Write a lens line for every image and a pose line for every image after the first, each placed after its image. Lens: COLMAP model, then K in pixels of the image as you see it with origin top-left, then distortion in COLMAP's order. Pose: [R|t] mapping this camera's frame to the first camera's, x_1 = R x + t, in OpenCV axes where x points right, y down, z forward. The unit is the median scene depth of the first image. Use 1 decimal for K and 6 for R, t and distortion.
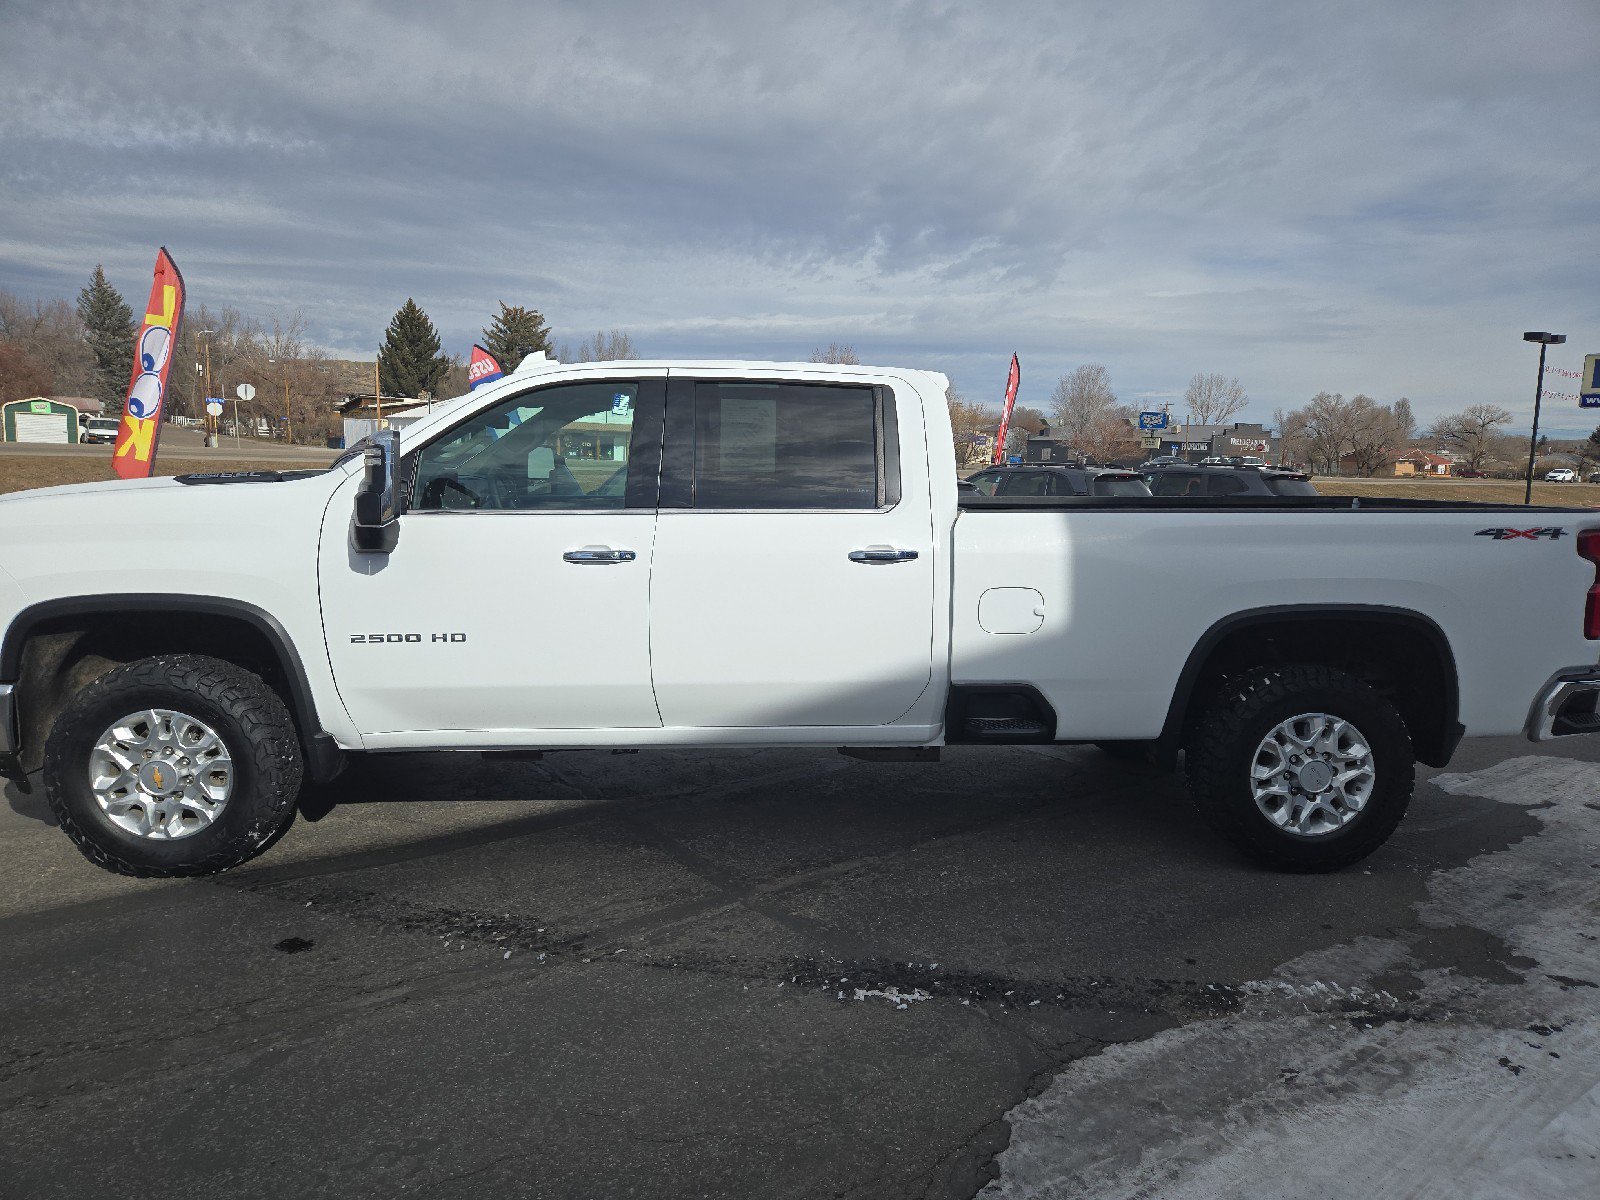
lens RADIAL K [[1071.7, 0, 830.4], [0, 1071.7, 616.3], [0, 0, 1]] dist [0.094819, -0.083982]
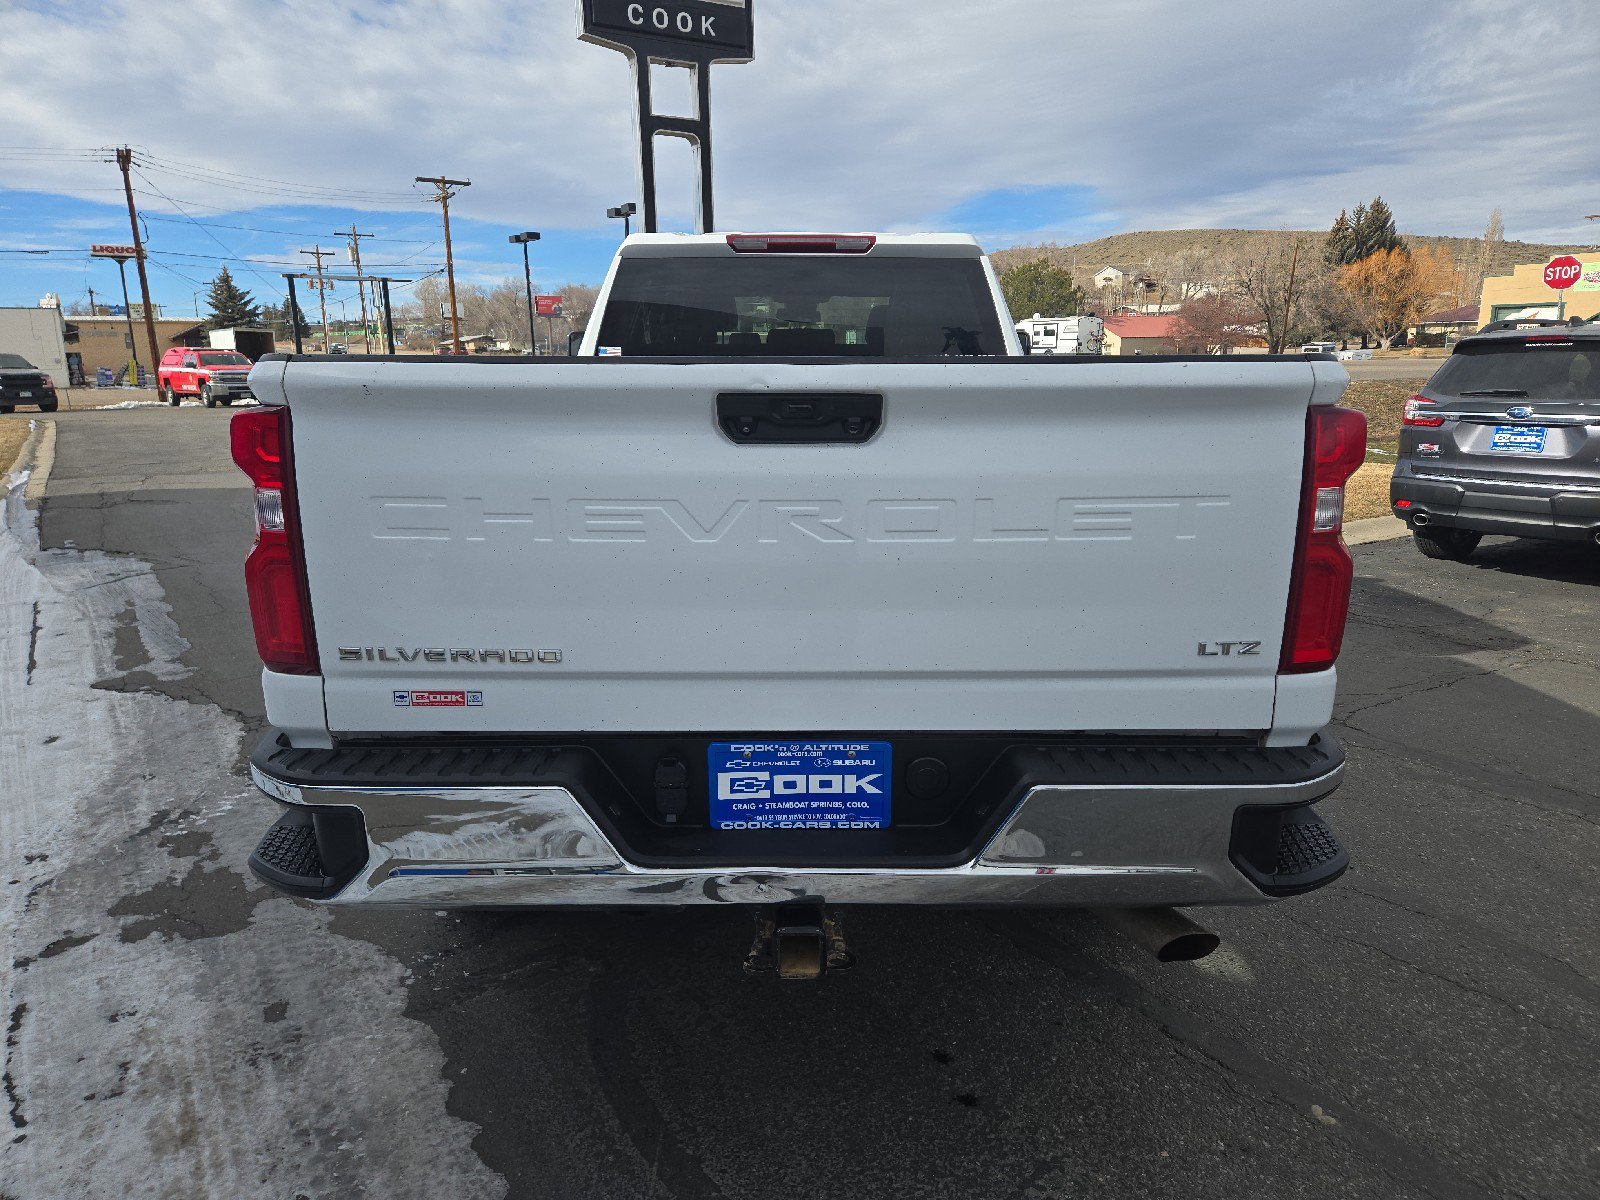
lens RADIAL K [[1061.8, 0, 800.0], [0, 1061.8, 600.0], [0, 0, 1]] dist [0.066387, -0.056572]
pose [[-0.077241, 0.183664, -0.979950, 1.099874], [-0.134924, 0.971919, 0.192794, -0.112894], [0.987841, 0.147110, -0.050291, 1.235604]]
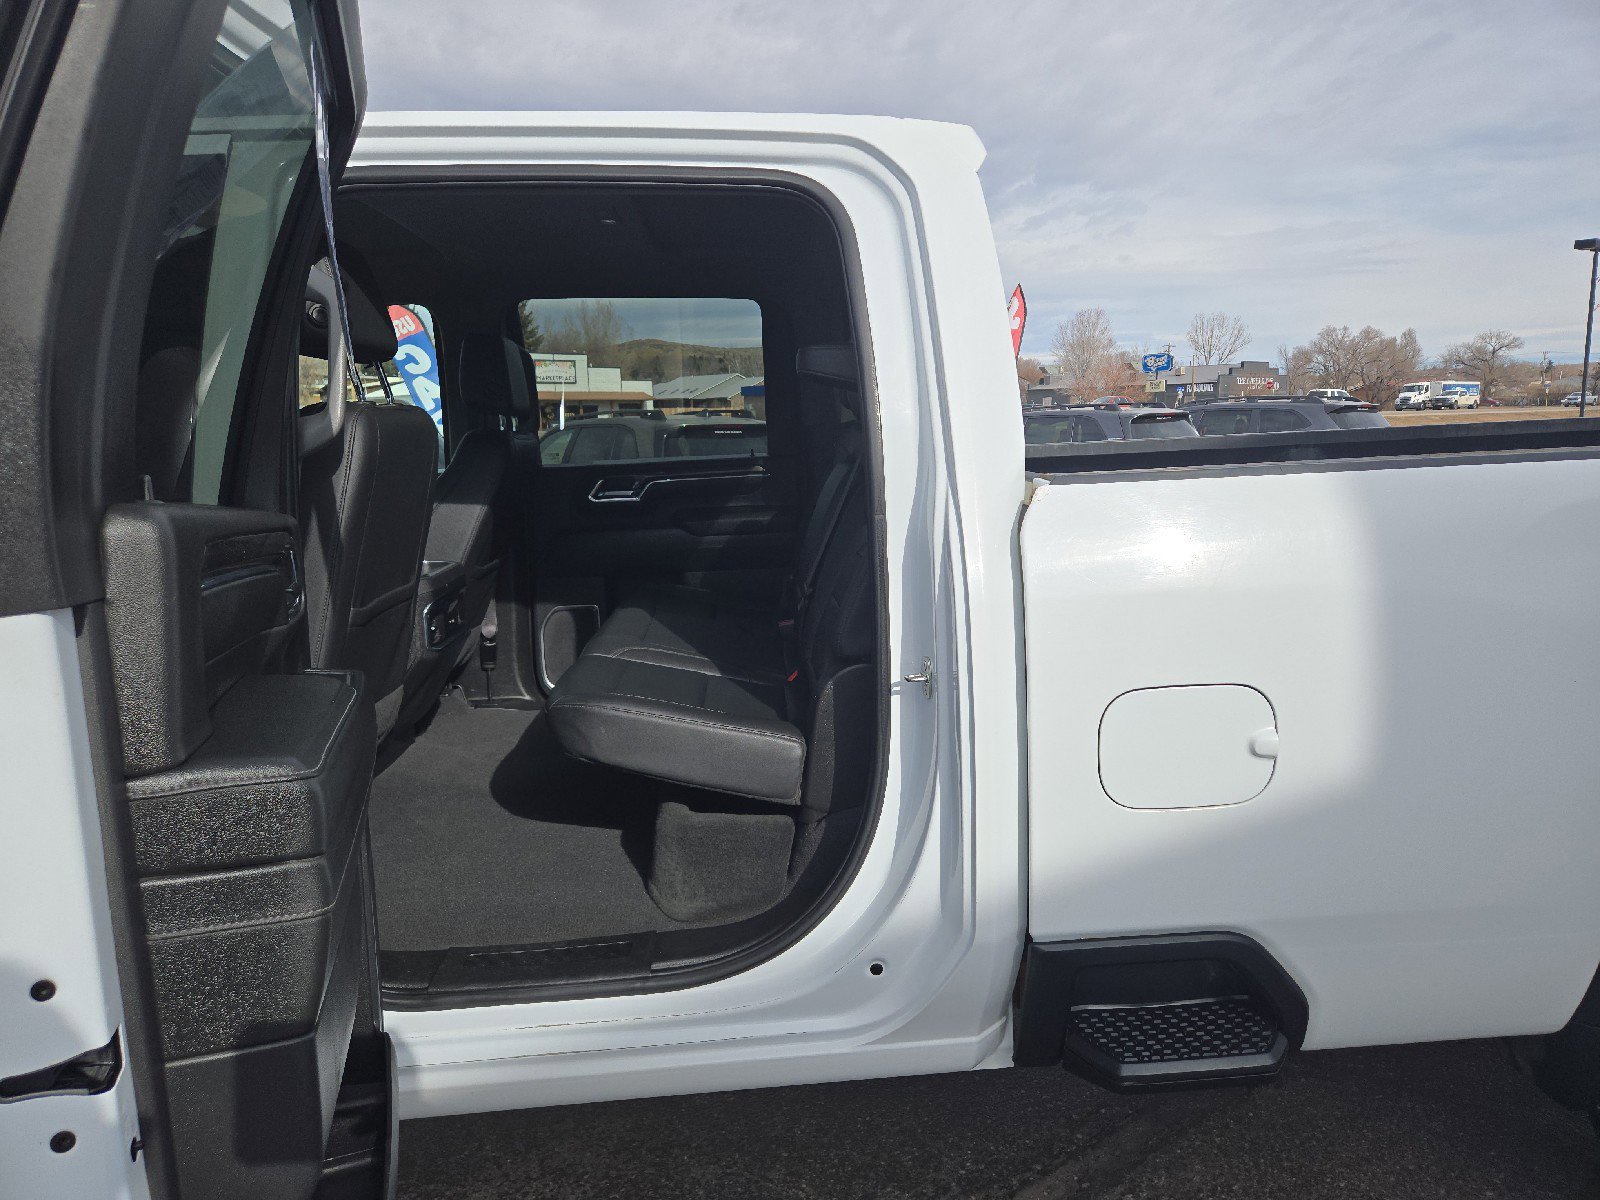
lens RADIAL K [[1072.3, 0, 802.8], [0, 1072.3, 598.8], [0, 0, 1]] dist [0.070055, -0.060991]
pose [[0.998452, -0.046560, -0.030413, 0.048475], [0.047107, 0.998737, 0.017498, -0.064467], [0.029560, -0.018904, 0.999384, 0.598804]]
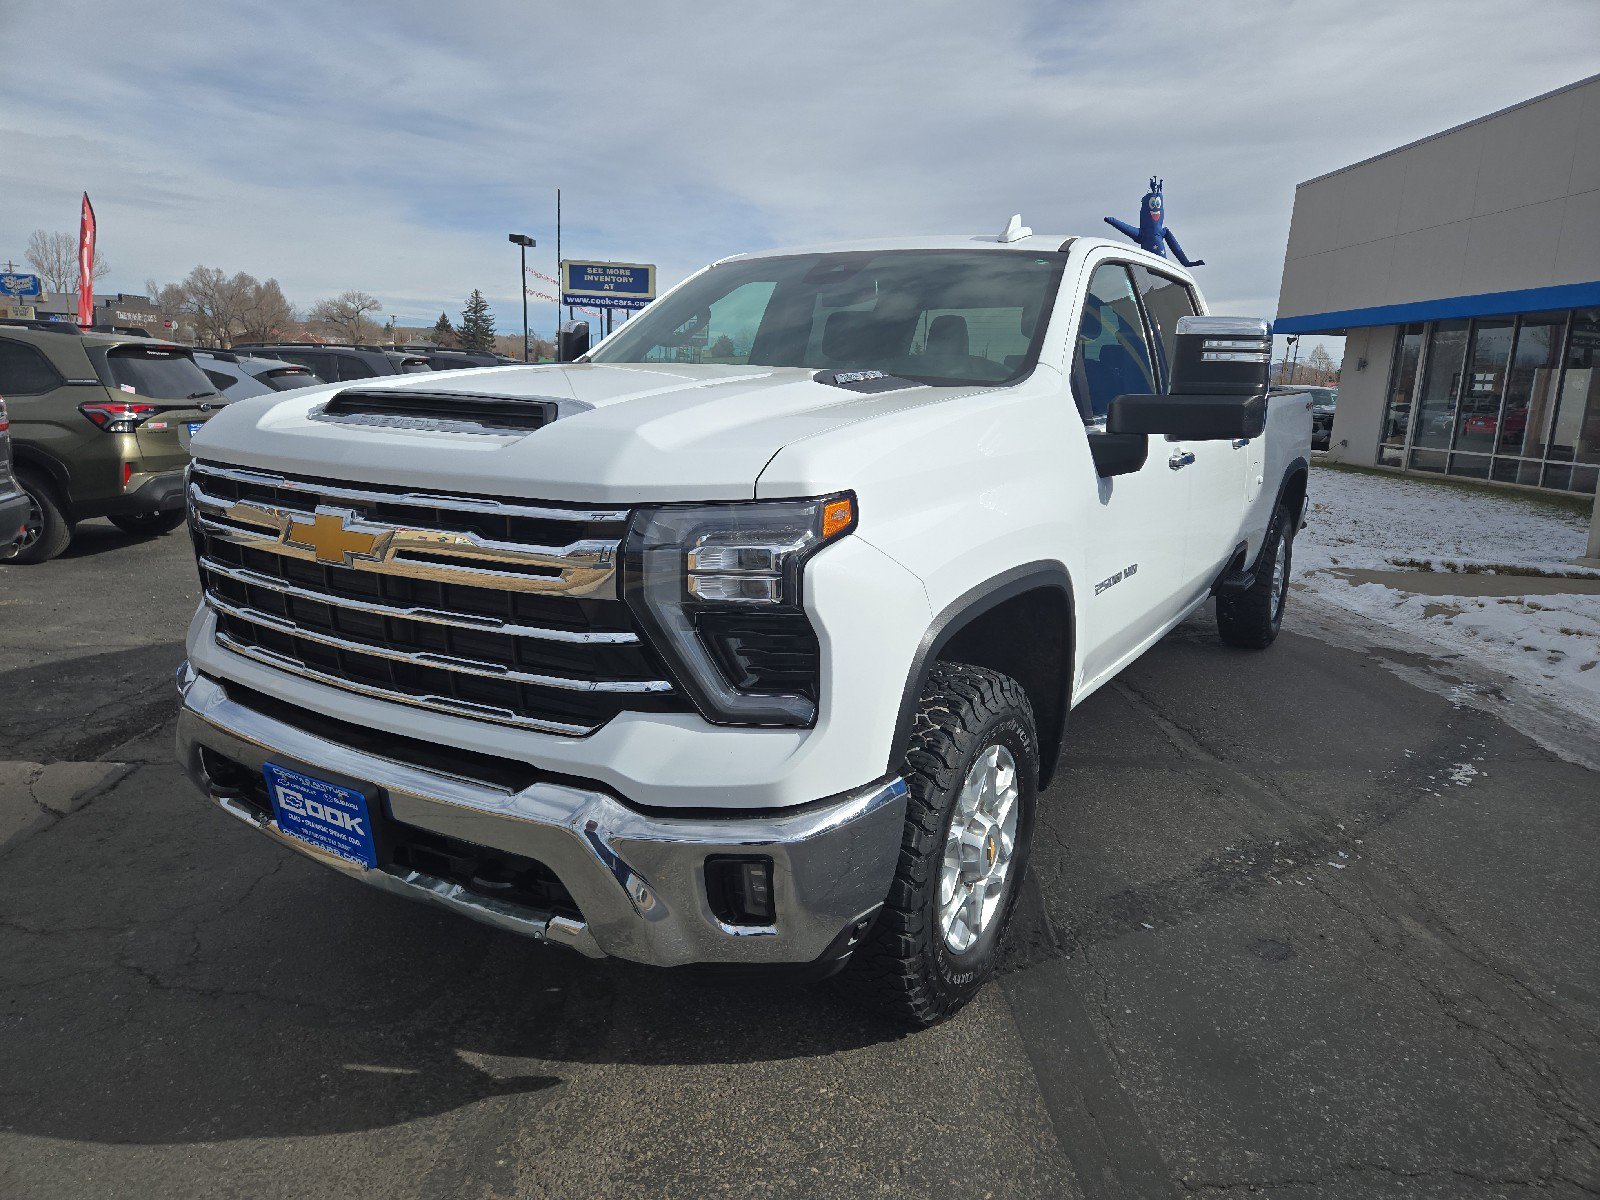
lens RADIAL K [[1045.6, 0, 840.4], [0, 1045.6, 598.0], [0, 0, 1]] dist [0.080513, -0.069373]
pose [[0.576042, -0.174744, 0.798524, -1.023416], [0.098714, 0.984605, 0.144254, -0.089418], [-0.811438, -0.004271, 0.584423, 0.637329]]
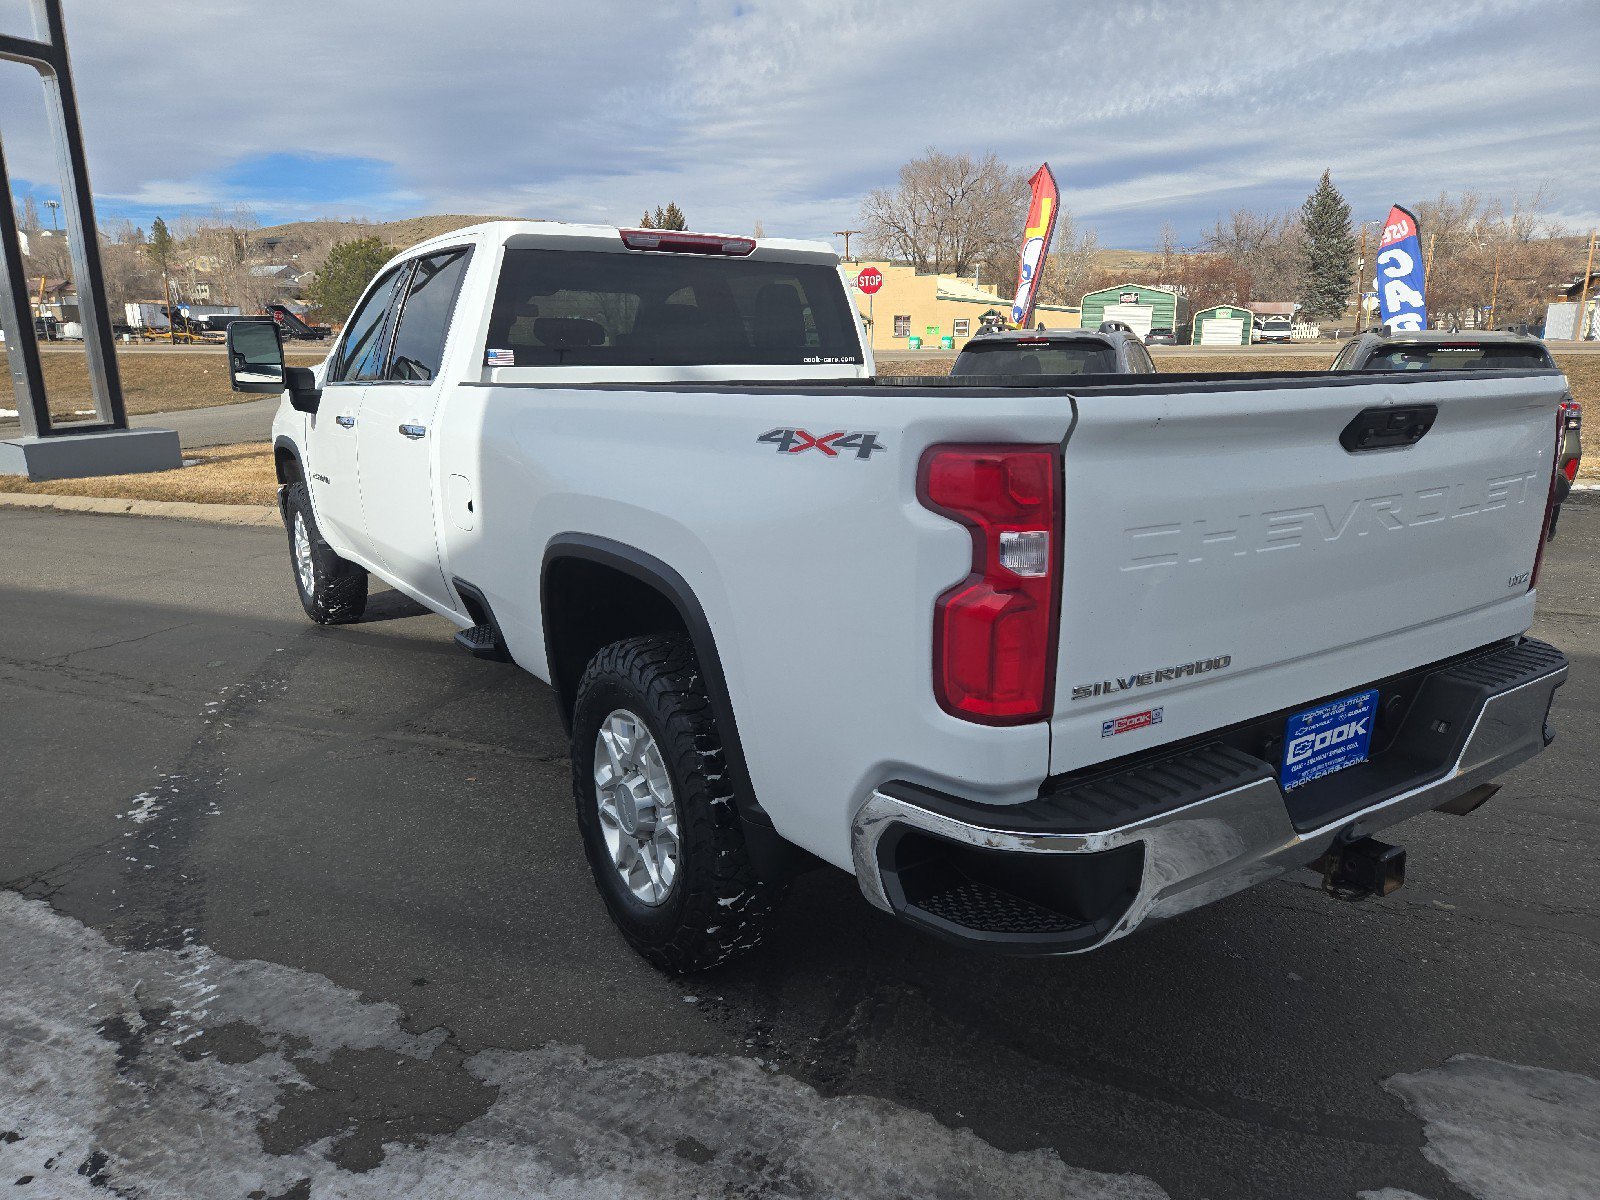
lens RADIAL K [[1072.3, 0, 802.8], [0, 1072.3, 598.8], [0, 0, 1]] dist [0.070055, -0.060991]
pose [[0.491413, 0.164716, -0.855208, 1.003774], [-0.097755, 0.986179, 0.133770, -0.069140], [0.865423, 0.017864, 0.500724, 0.758207]]
